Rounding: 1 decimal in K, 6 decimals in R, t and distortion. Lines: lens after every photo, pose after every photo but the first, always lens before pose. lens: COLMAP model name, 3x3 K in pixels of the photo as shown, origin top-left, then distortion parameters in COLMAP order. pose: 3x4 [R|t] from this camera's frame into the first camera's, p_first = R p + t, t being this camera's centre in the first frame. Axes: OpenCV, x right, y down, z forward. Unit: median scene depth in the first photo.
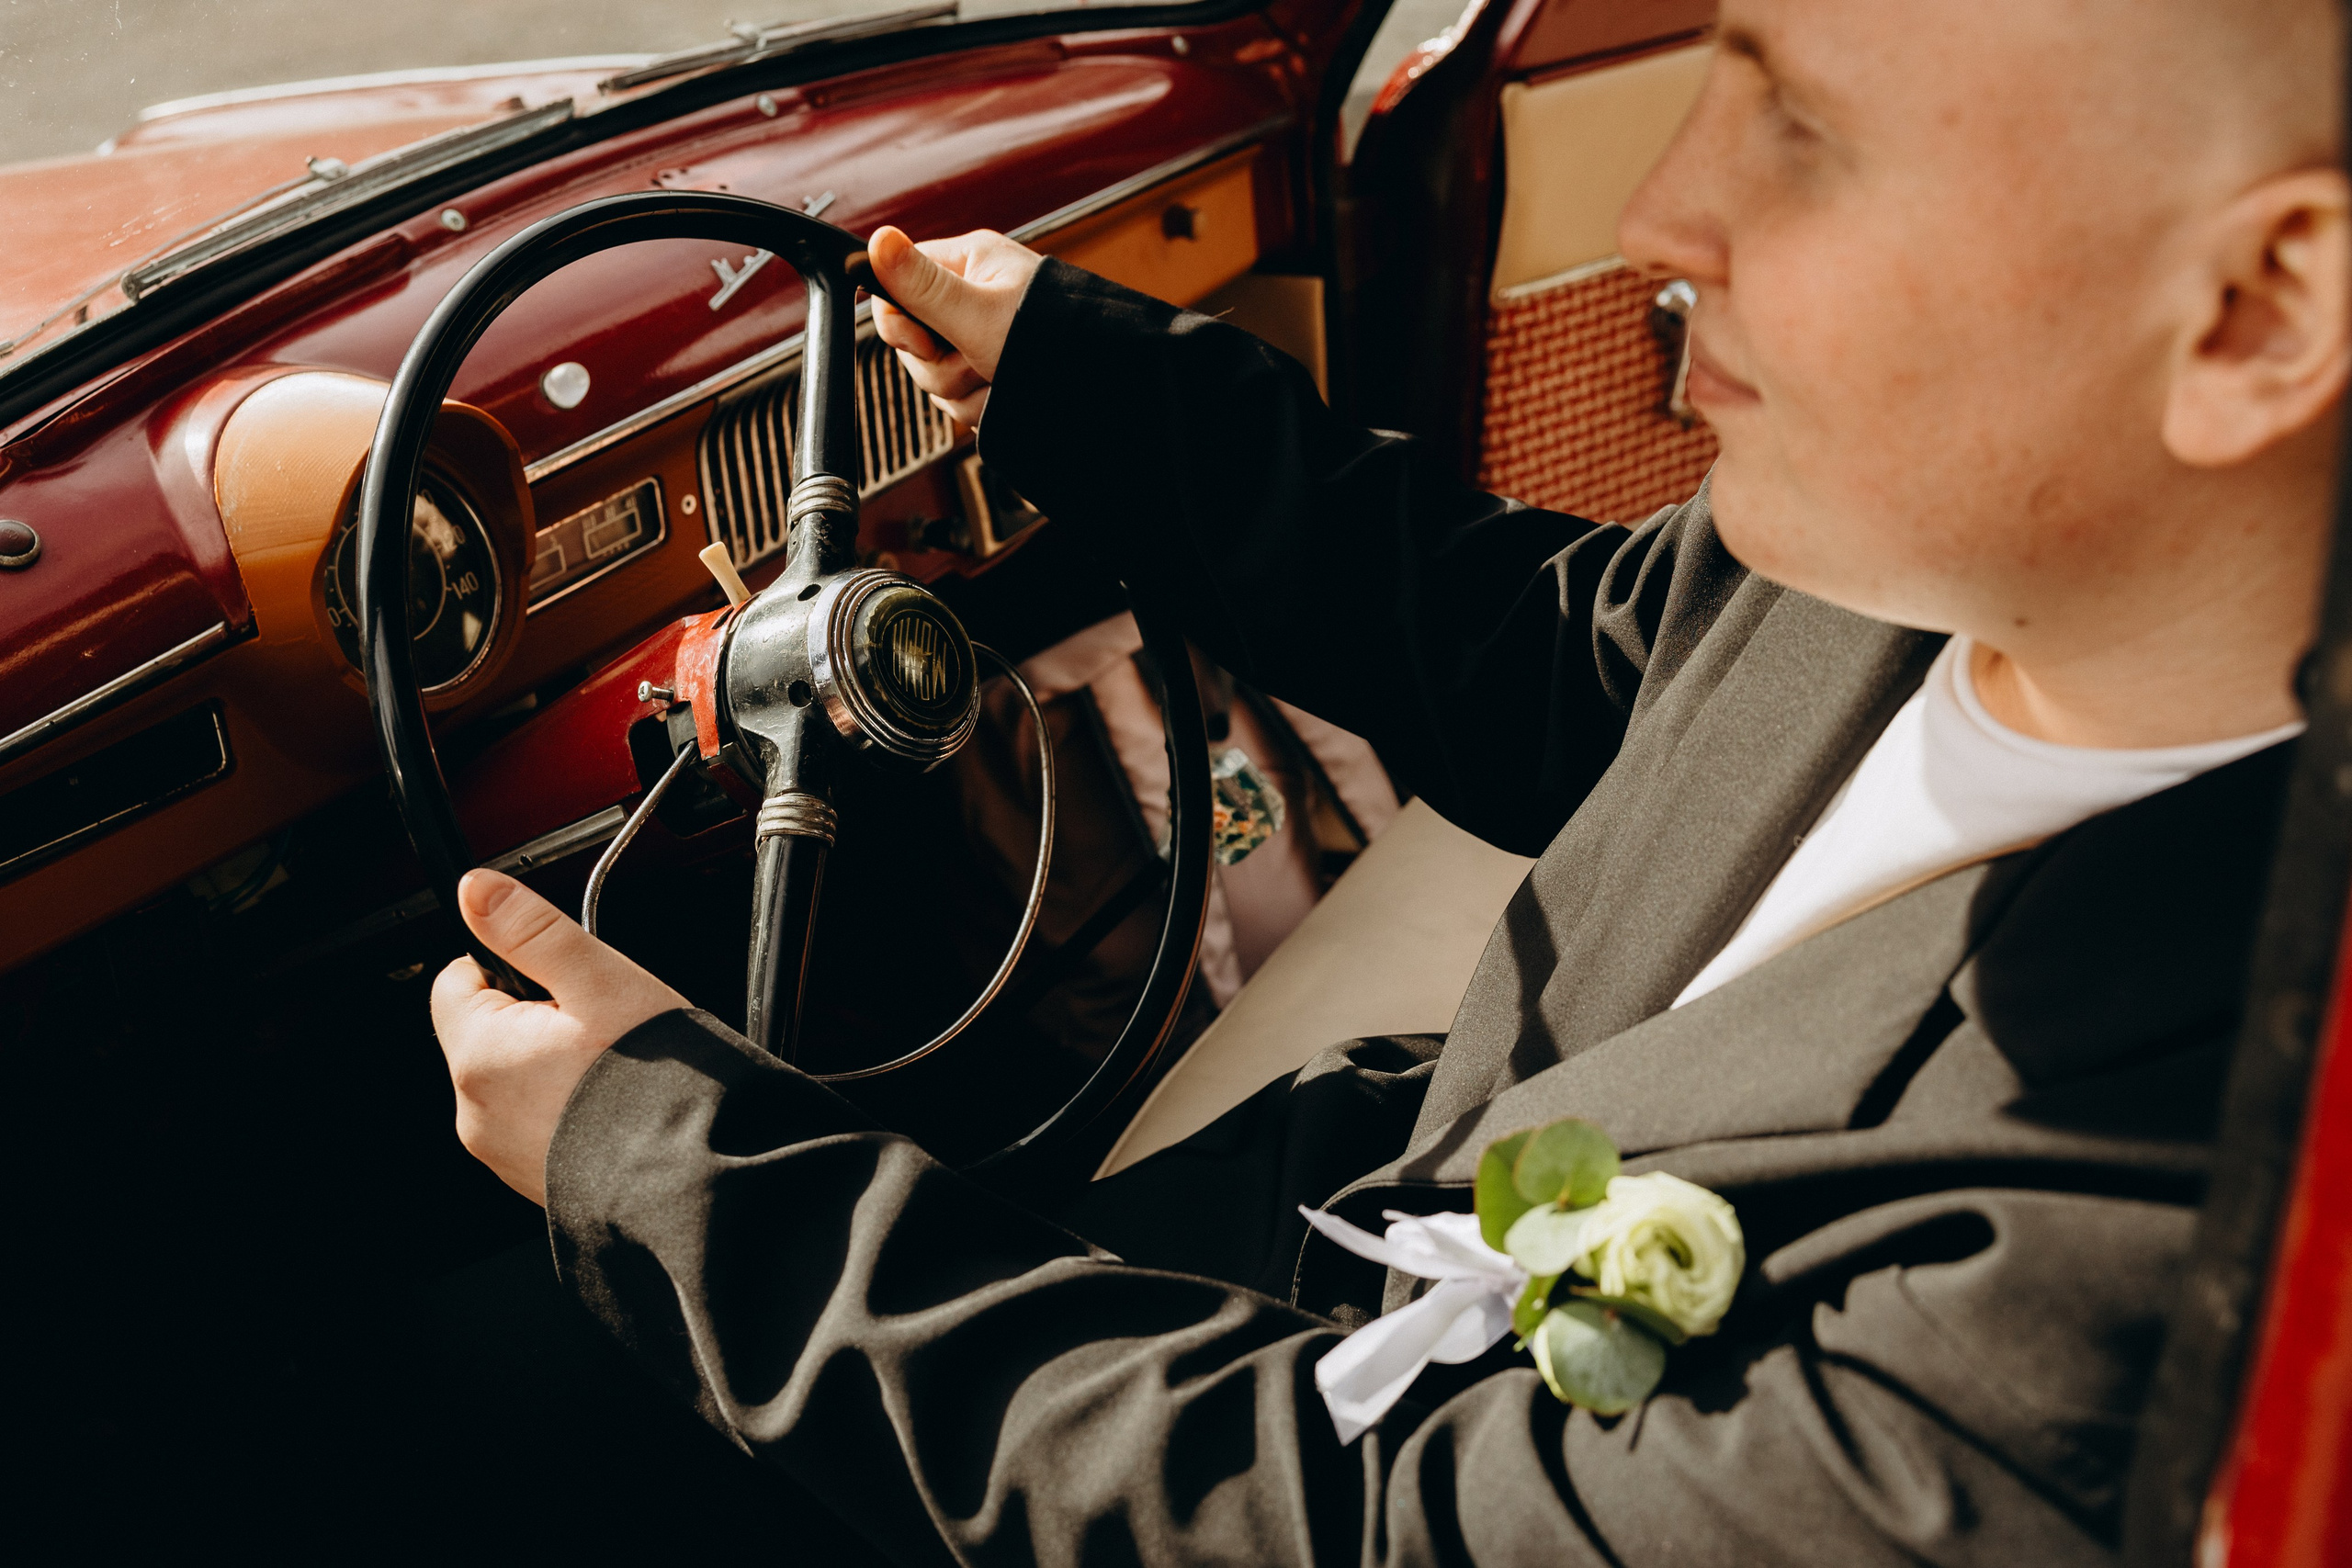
lens RADIAL K [[2507.5, 0, 1176.0], [0, 2507.5, 784.0], [0, 0, 1]] dist [-0.021363, -0.019957]
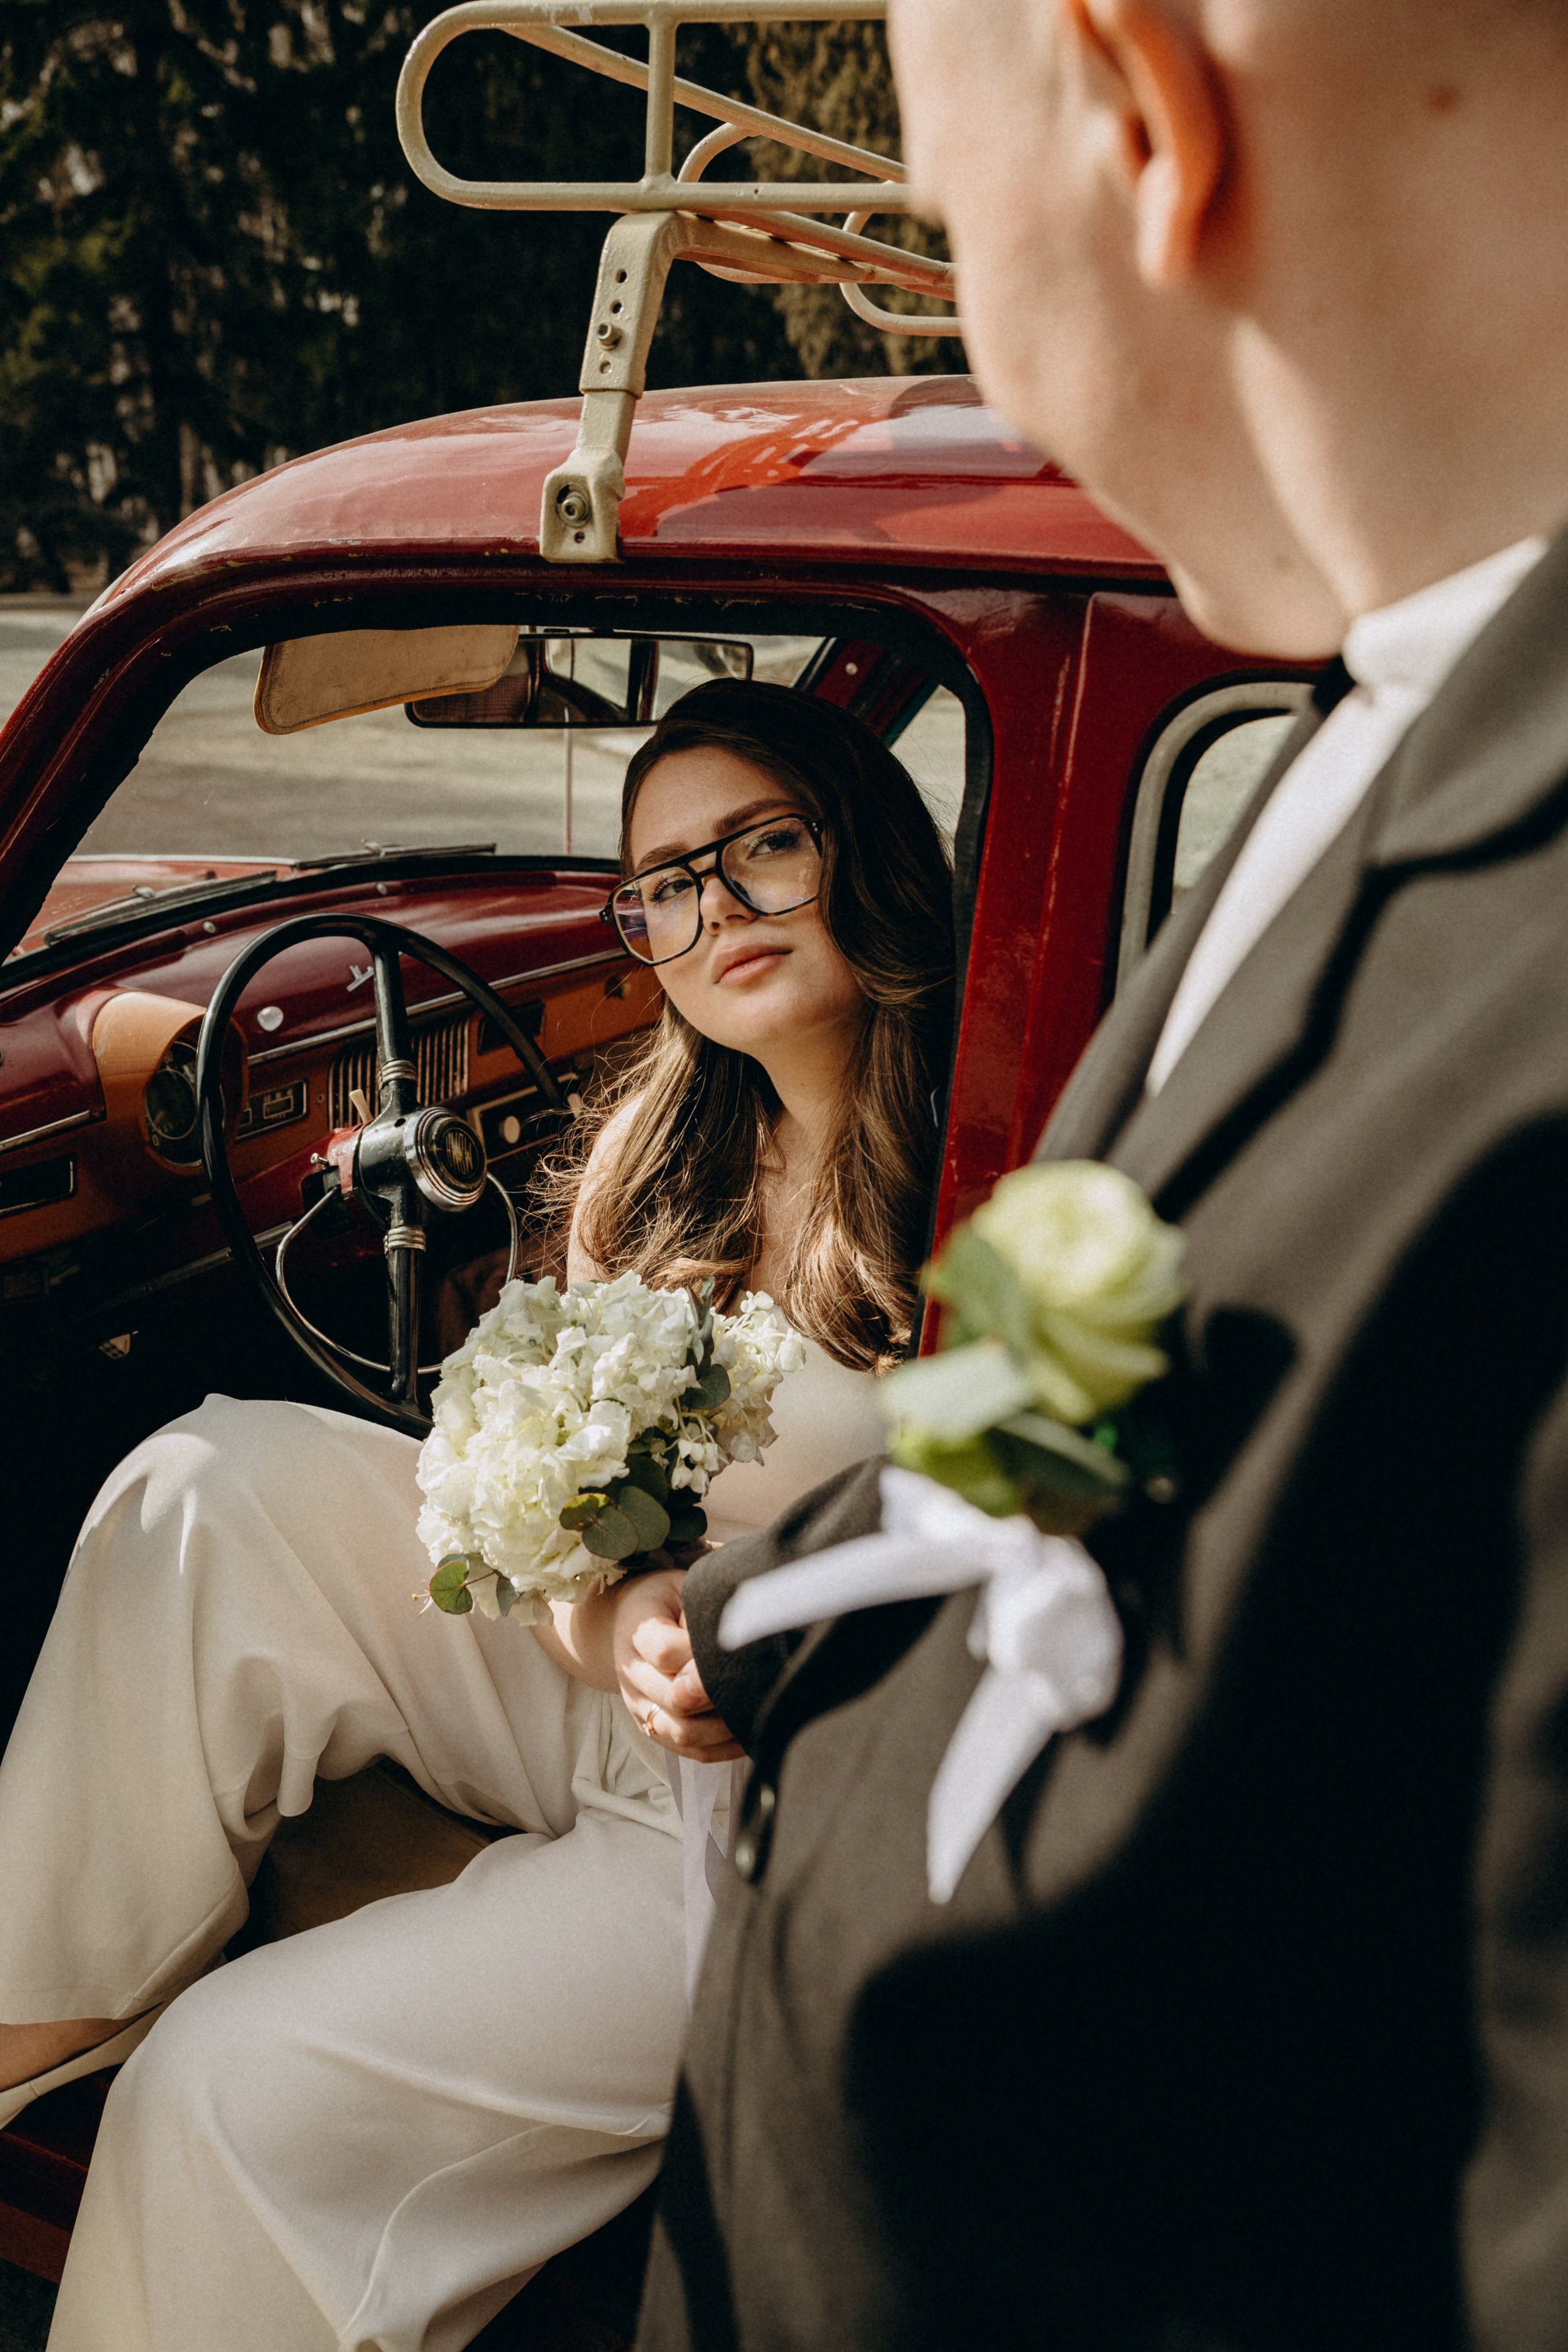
lens RADIAL K [[2333.7, 0, 784.0], [0, 2333.7, 1176.0], [0, 0, 1]] dist [0.003275, 0.000702]
pose [[0.993135, 0.093198, 0.070693, 0.020478], [-0.078972, 0.980017, -0.182563, 0.241179], [-0.086295, 0.175727, 0.980649, -0.702304]]
